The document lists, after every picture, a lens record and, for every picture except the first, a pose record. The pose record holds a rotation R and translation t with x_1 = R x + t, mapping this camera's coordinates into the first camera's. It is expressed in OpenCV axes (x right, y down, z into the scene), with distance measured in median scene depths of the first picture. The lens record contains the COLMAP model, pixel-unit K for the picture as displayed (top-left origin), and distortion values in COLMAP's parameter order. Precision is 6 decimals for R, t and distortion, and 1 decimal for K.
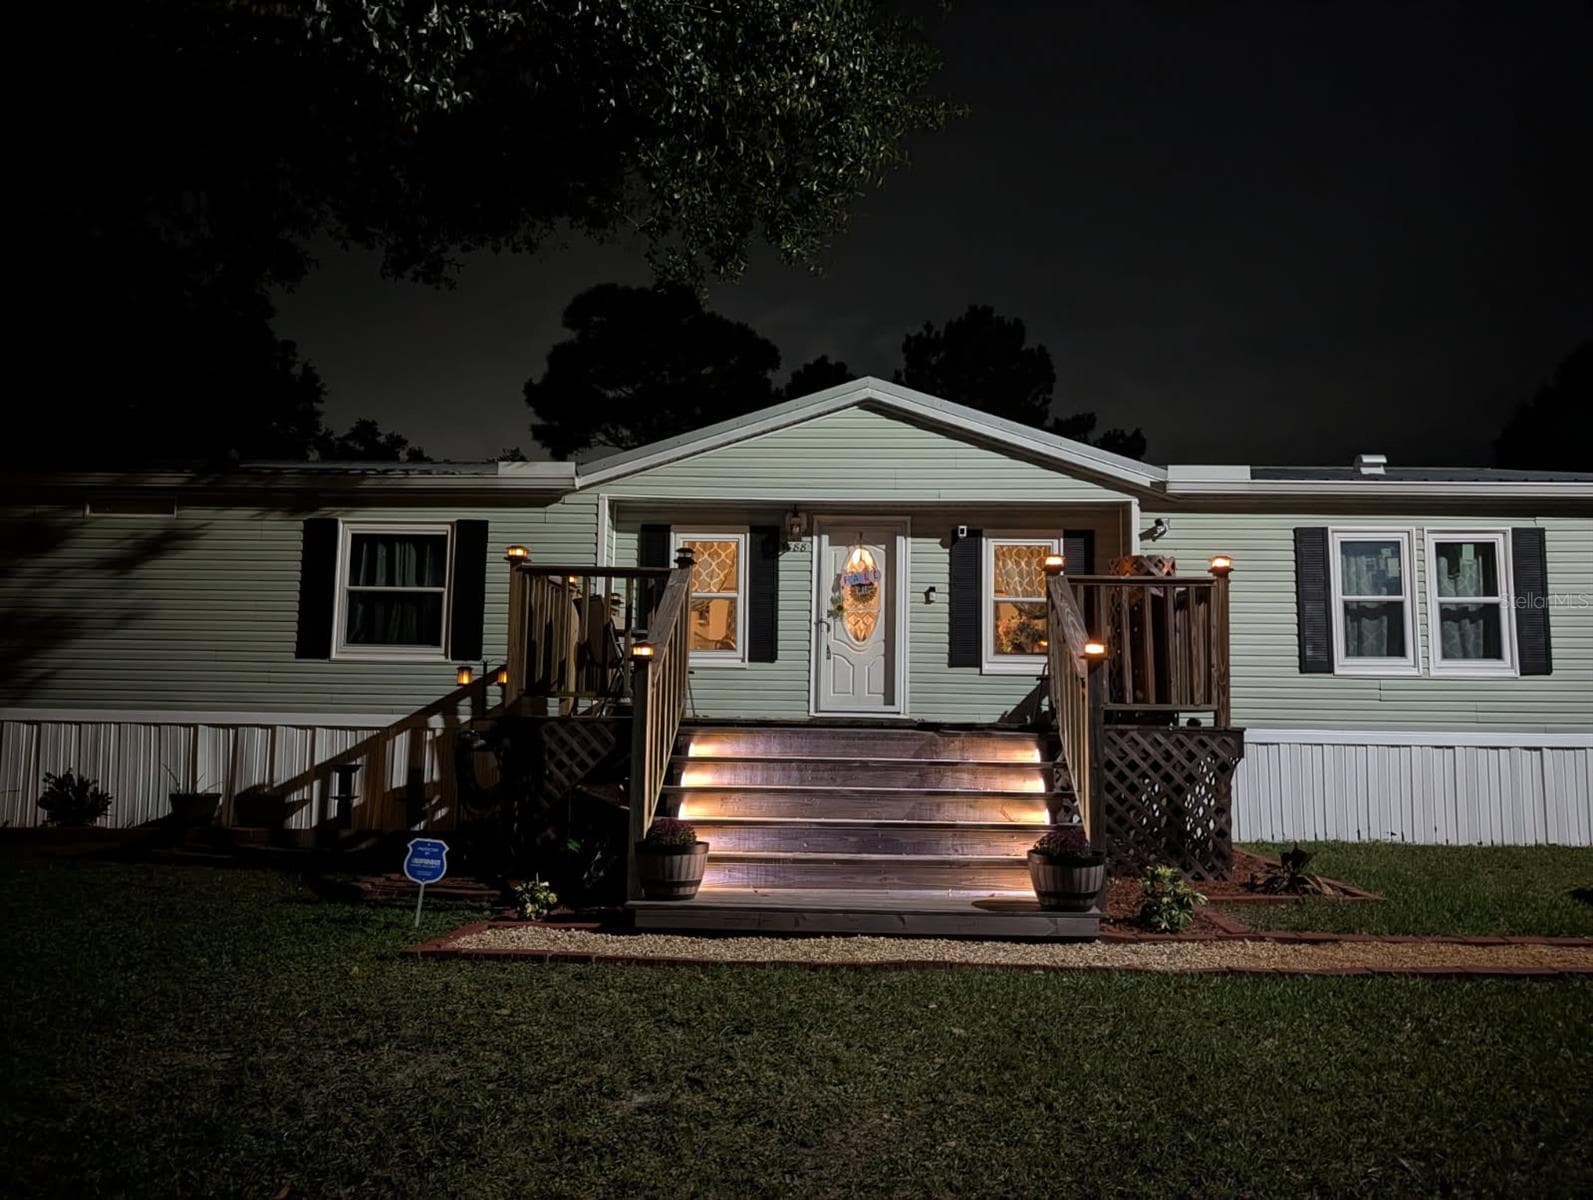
lens RADIAL K [[1277.9, 0, 794.9], [0, 1277.9, 607.6], [0, 0, 1]] dist [0.024626, -0.009692]
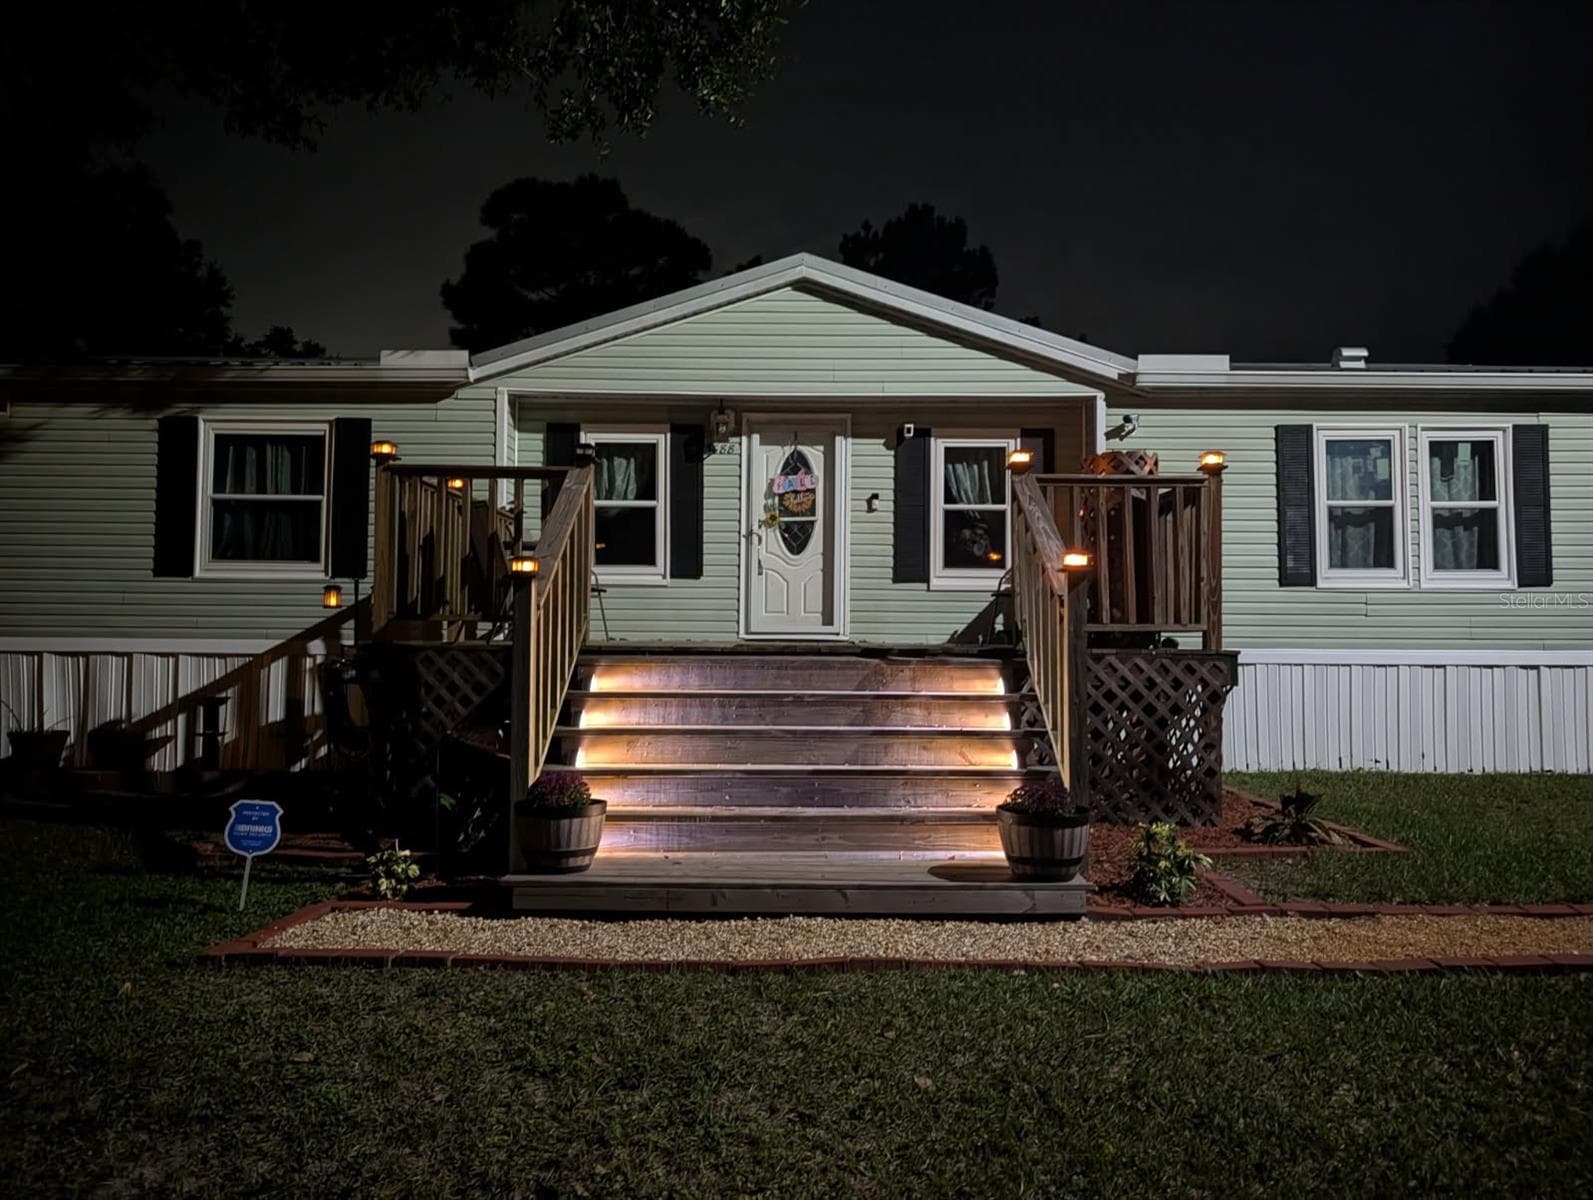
lens RADIAL K [[1277.9, 0, 794.9], [0, 1277.9, 607.6], [0, 0, 1]] dist [0.024626, -0.009692]
pose [[0.998793, -0.007059, 0.048598, 0.008222], [0.003827, 0.997793, 0.066295, 0.004796], [-0.048959, -0.066029, 0.996616, 0.117423]]
